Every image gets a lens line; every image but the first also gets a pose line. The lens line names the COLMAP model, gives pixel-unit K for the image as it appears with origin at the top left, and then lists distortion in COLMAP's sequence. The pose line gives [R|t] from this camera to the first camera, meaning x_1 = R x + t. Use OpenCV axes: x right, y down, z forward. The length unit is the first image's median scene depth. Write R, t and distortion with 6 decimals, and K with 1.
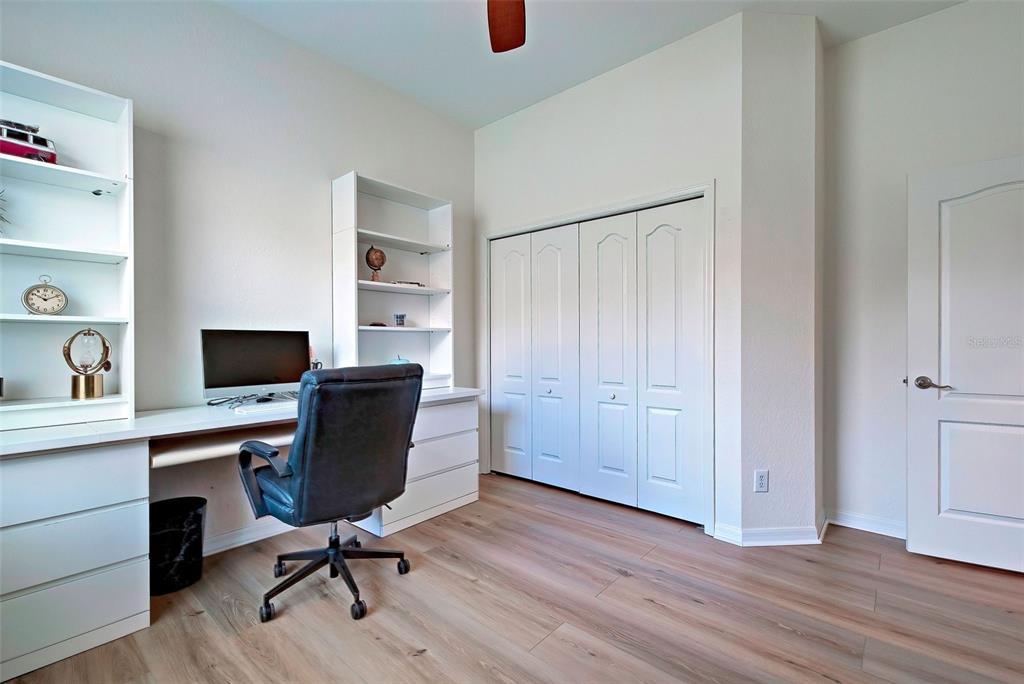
lens RADIAL K [[438.3, 0, 512.0], [0, 438.3, 342.0], [0, 0, 1]] dist [0.002084, 0.000244]
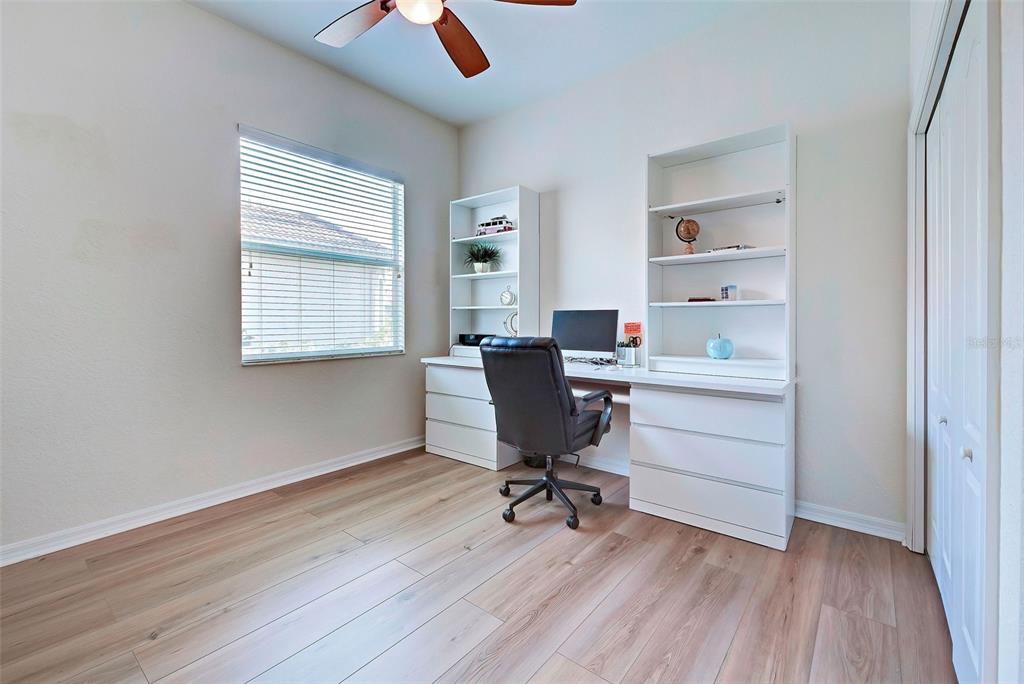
lens RADIAL K [[445.3, 0, 513.3], [0, 445.3, 320.2], [0, 0, 1]] dist [-0.000519, -0.000215]
pose [[0.035957, -0.000320, -0.999353, 0.721952], [0.000328, 1.000000, -0.000309, 0.004221], [0.999353, -0.000317, 0.035957, 0.675941]]
